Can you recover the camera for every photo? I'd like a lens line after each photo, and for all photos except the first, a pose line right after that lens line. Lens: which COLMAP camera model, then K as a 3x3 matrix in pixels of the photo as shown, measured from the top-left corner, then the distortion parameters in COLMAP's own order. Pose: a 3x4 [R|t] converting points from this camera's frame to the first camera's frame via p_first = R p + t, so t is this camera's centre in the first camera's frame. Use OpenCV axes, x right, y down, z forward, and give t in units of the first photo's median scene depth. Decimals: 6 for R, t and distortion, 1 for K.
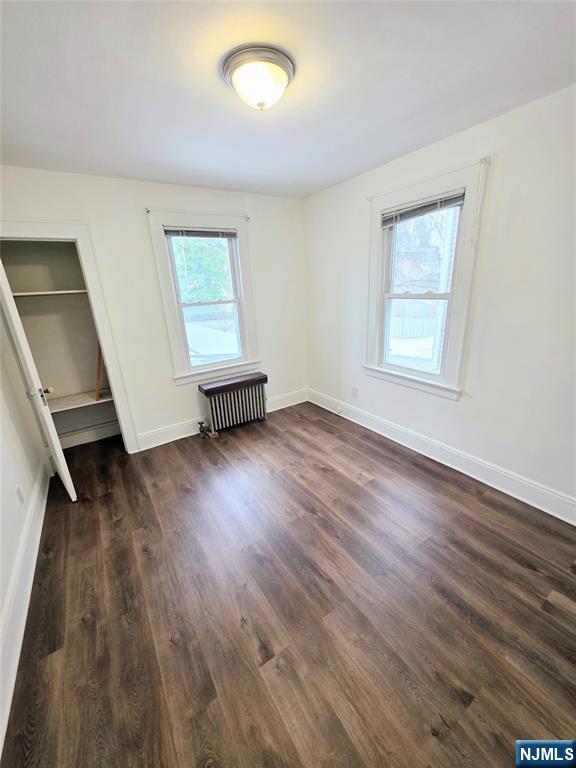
lens RADIAL K [[302.5, 0, 288.2], [0, 302.5, 381.9], [0, 0, 1]] dist [-0.004917, 0.001791]
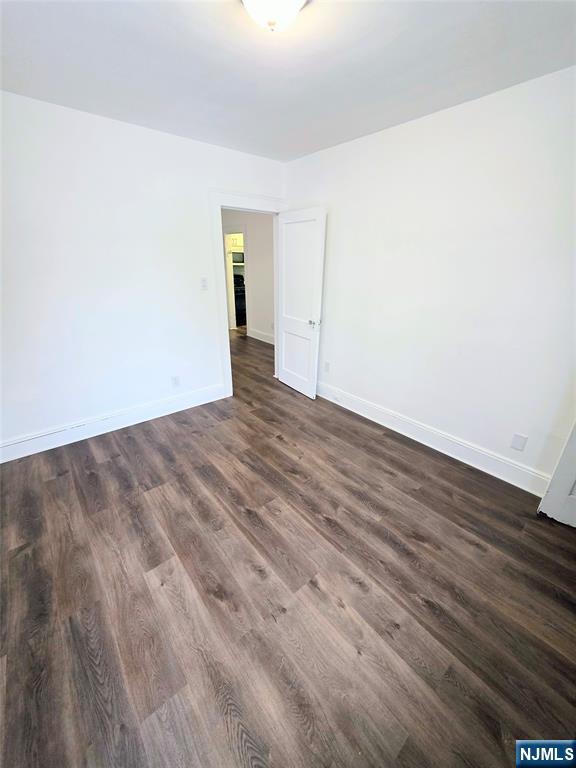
lens RADIAL K [[302.5, 0, 285.7], [0, 302.5, 384.1], [0, 0, 1]] dist [-0.004917, 0.001791]
pose [[-0.993045, 0.076617, -0.089398, 0.027344], [-0.000021, 0.759183, 0.650877, -0.464916], [0.117738, 0.646352, -0.753901, 1.505635]]
